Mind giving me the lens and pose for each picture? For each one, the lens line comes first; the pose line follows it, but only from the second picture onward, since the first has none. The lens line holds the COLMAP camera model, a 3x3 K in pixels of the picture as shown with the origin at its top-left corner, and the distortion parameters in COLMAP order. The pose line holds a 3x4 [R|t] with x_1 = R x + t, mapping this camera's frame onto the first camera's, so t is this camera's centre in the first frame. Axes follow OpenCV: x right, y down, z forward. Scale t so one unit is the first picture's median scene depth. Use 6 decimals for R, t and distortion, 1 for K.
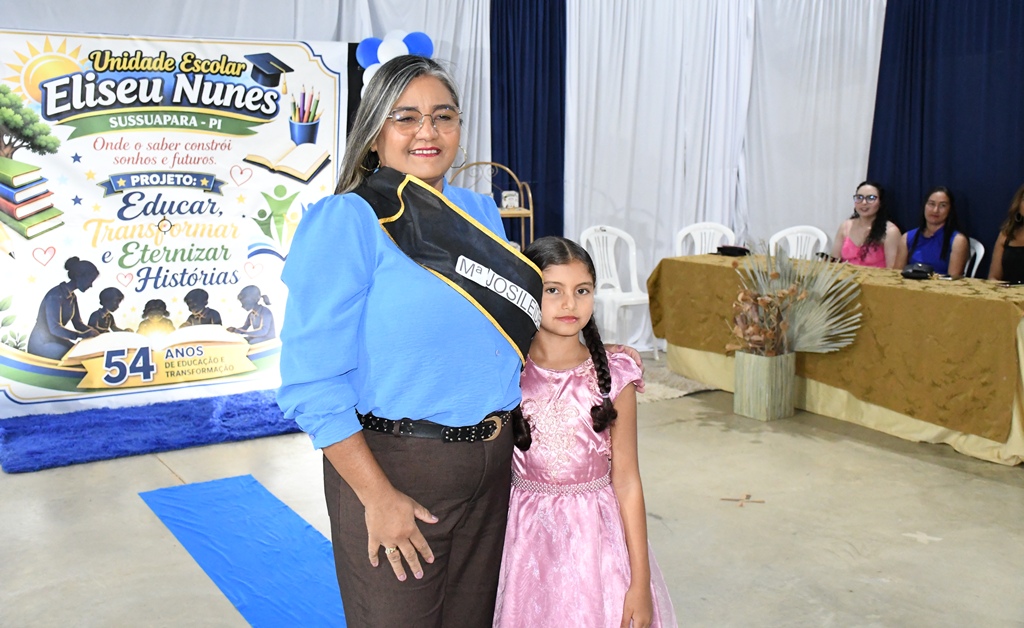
lens RADIAL K [[1160.2, 0, 491.8], [0, 1160.2, 284.0], [0, 0, 1]] dist [-0.003623, 0.241764]
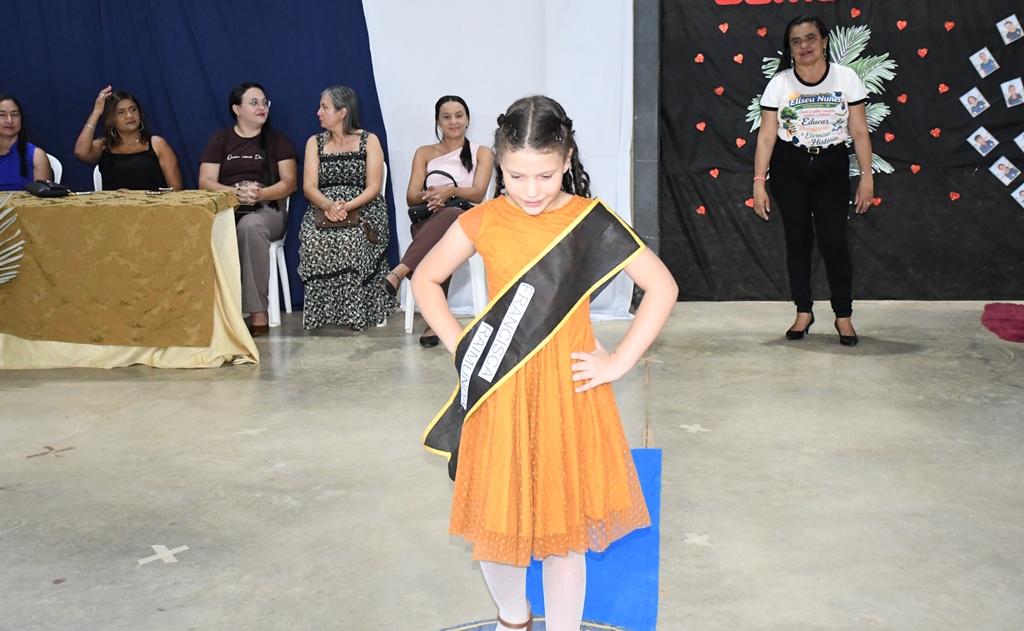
lens RADIAL K [[1543.1, 0, 510.2], [0, 1543.1, 286.9], [0, 0, 1]] dist [0.199801, 0.189758]
pose [[0.587505, -0.146138, 0.795916, -0.384606], [0.120535, 0.988390, 0.092505, -0.005323], [-0.800193, 0.041588, 0.598298, -0.003906]]
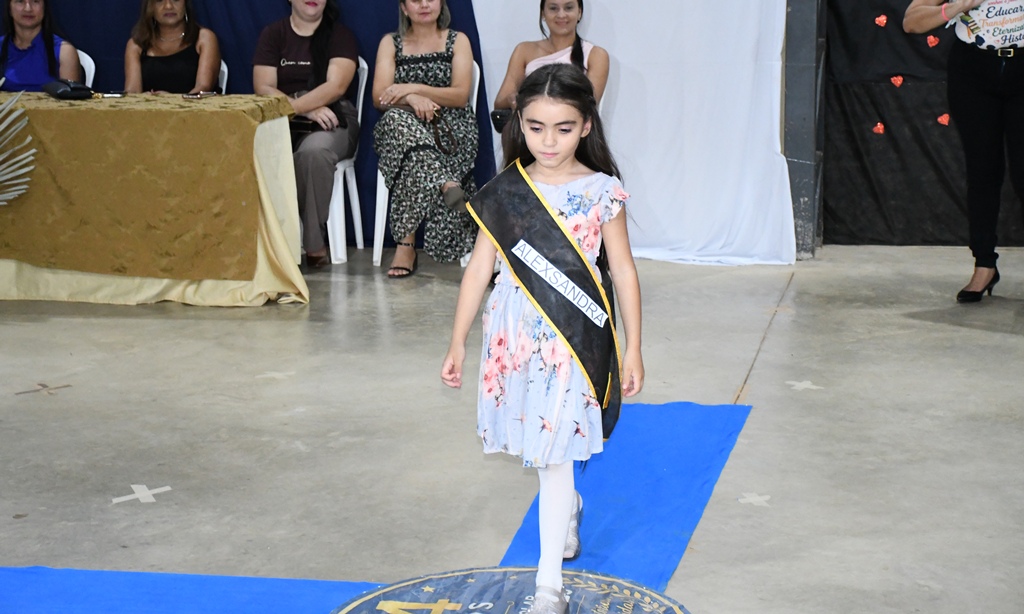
lens RADIAL K [[2073.2, 0, 513.5], [0, 2073.2, 275.2], [0, 0, 1]] dist [0.424873, 0.352213]
pose [[0.680046, -0.139737, 0.719730, -0.420741], [0.109635, 0.990013, 0.088623, 0.016994], [-0.724926, 0.018639, 0.688574, -0.135718]]
